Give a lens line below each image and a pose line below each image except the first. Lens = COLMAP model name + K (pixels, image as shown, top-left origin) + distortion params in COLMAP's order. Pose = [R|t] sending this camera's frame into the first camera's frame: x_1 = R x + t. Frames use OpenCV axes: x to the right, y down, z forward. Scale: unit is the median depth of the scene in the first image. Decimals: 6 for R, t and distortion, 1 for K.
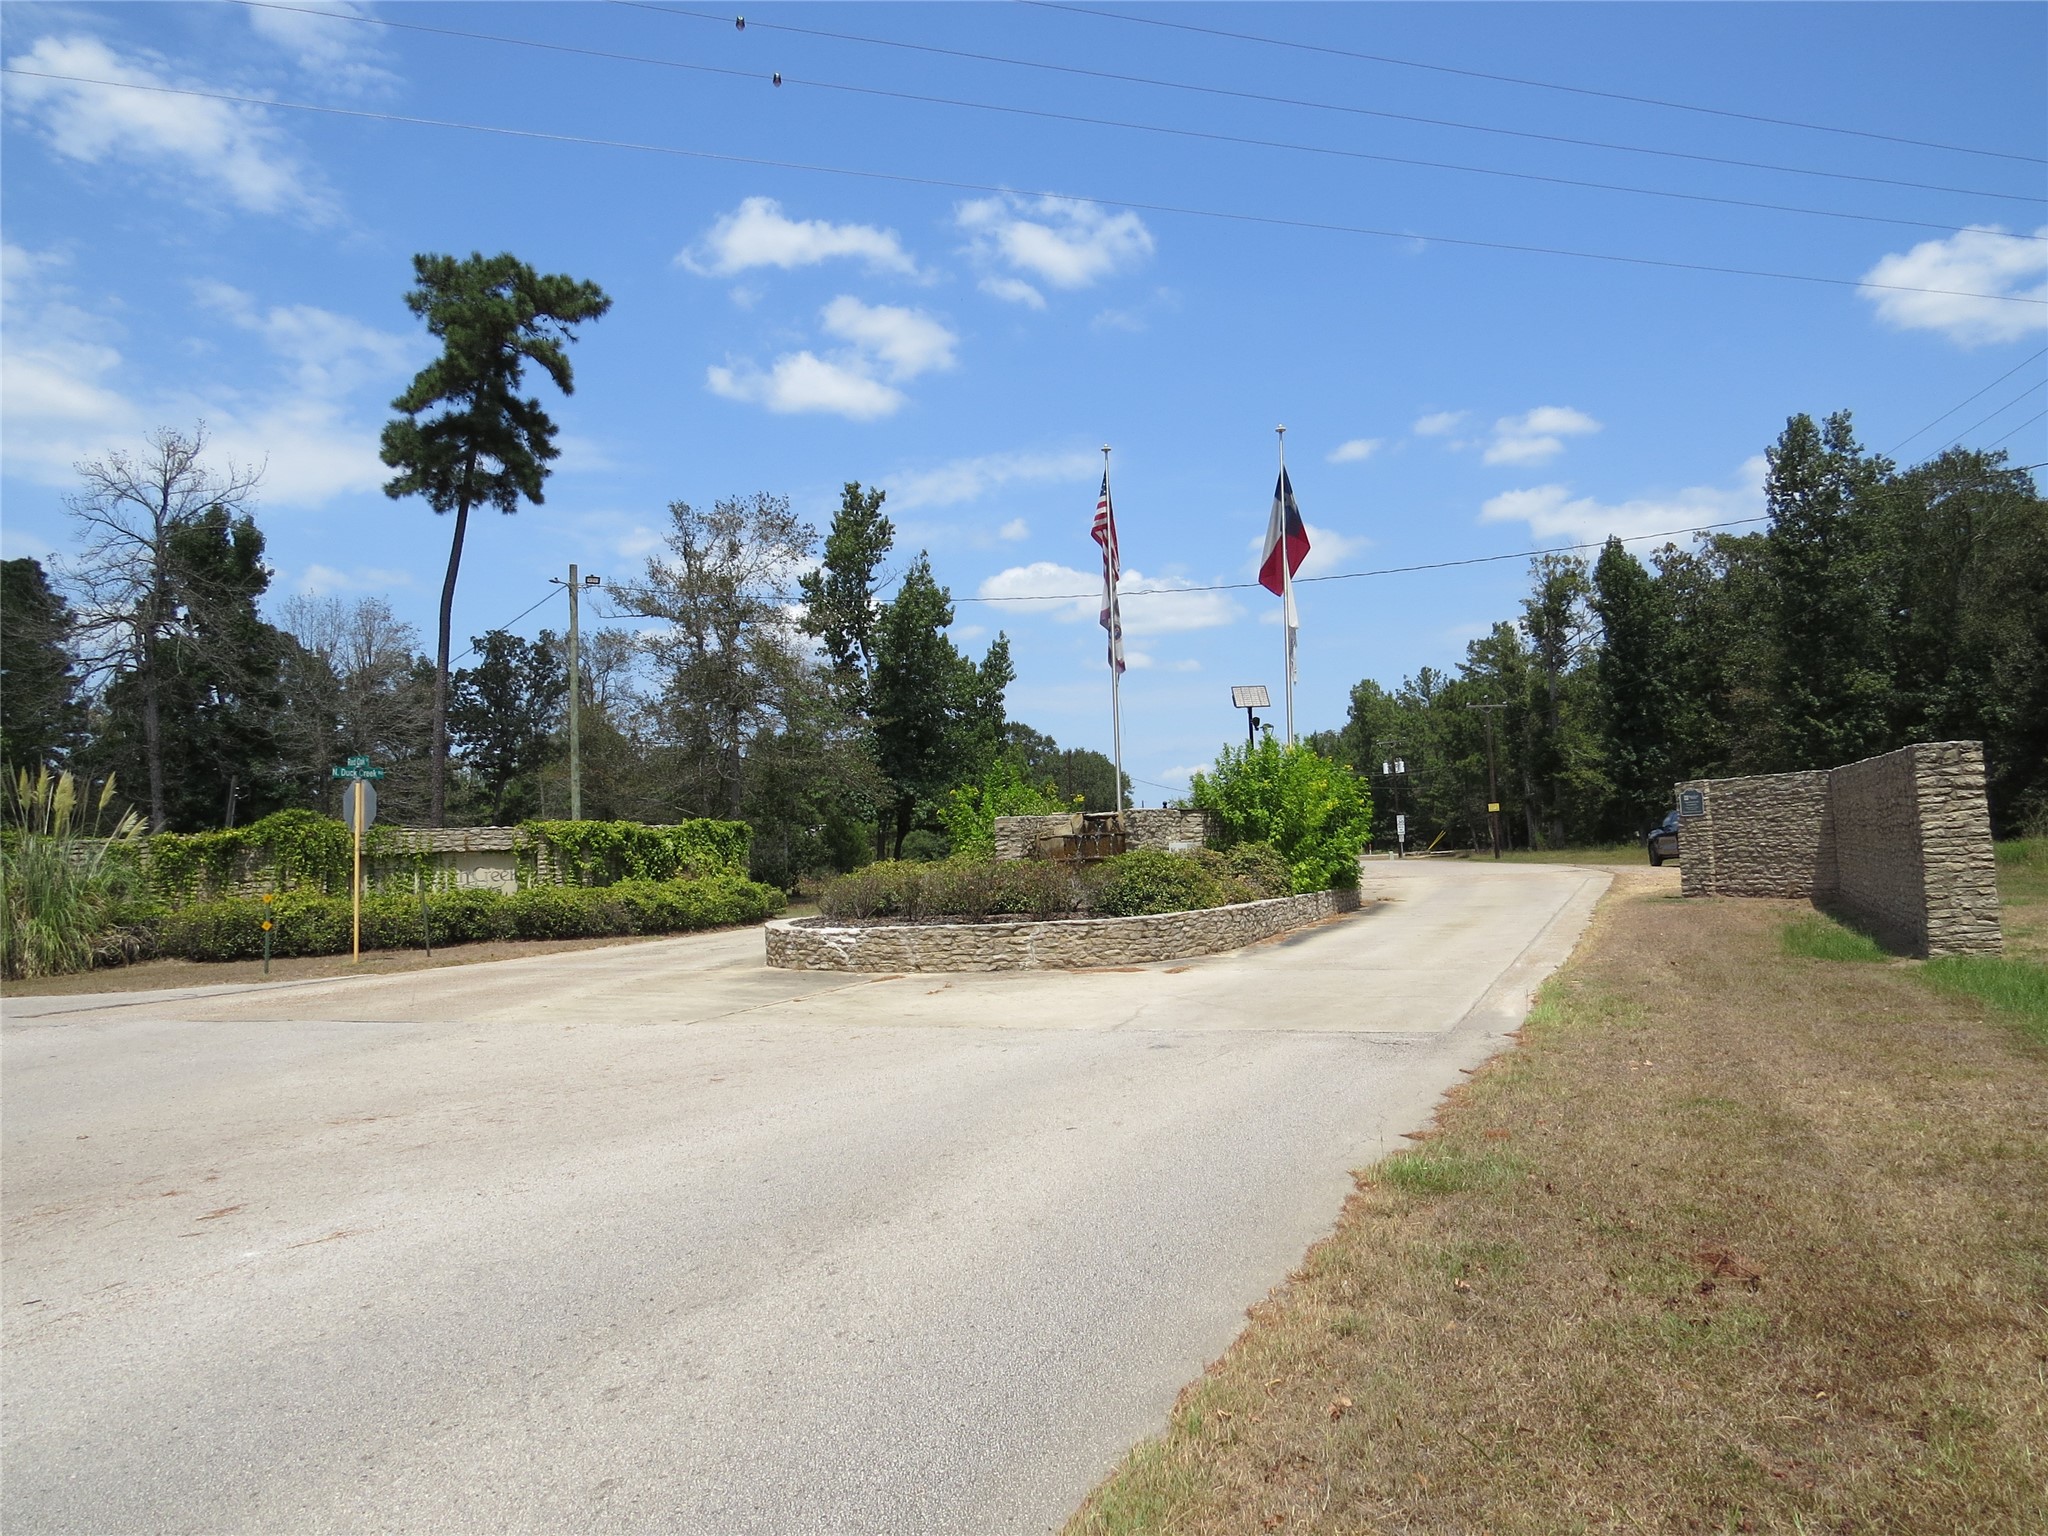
lens RADIAL K [[1461.6, 0, 1024.6], [0, 1461.6, 767.9], [0, 0, 1]] dist [-0.003020, 0.001434]
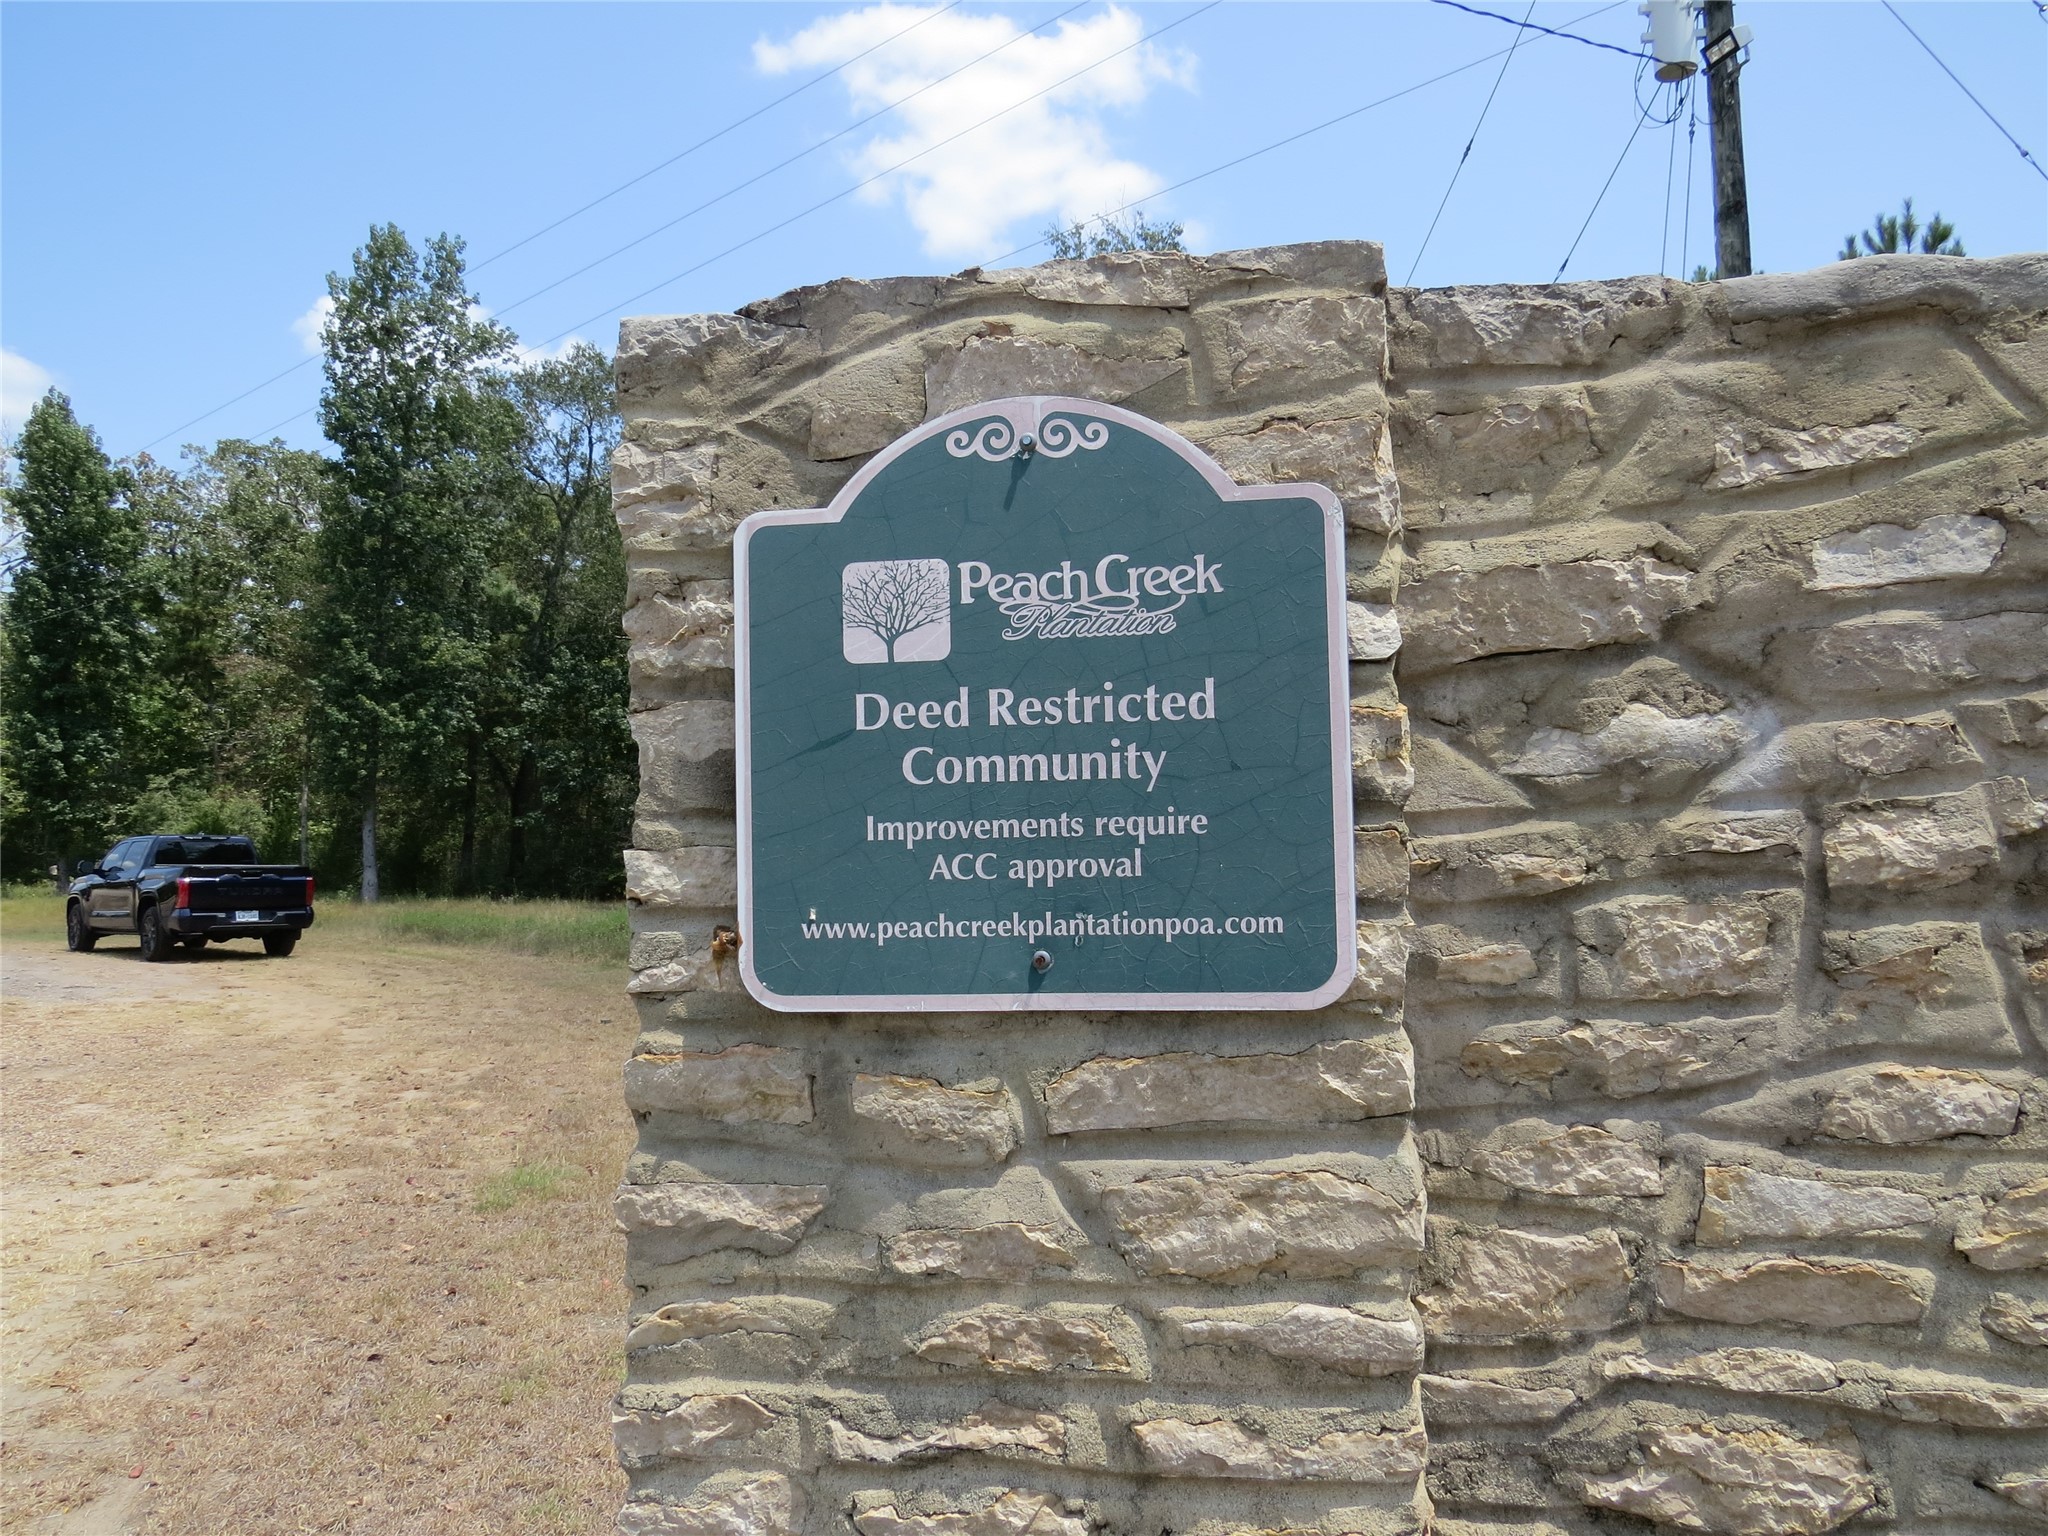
lens RADIAL K [[1471.7, 0, 1024.5], [0, 1471.7, 765.1], [0, 0, 1]] dist [-0.027236, 0.007258]
pose [[0.557302, 0.077793, 0.826657, 0.168617], [-0.059410, 0.996785, -0.053750, 0.011137], [-0.828182, -0.019157, 0.560132, 0.391822]]
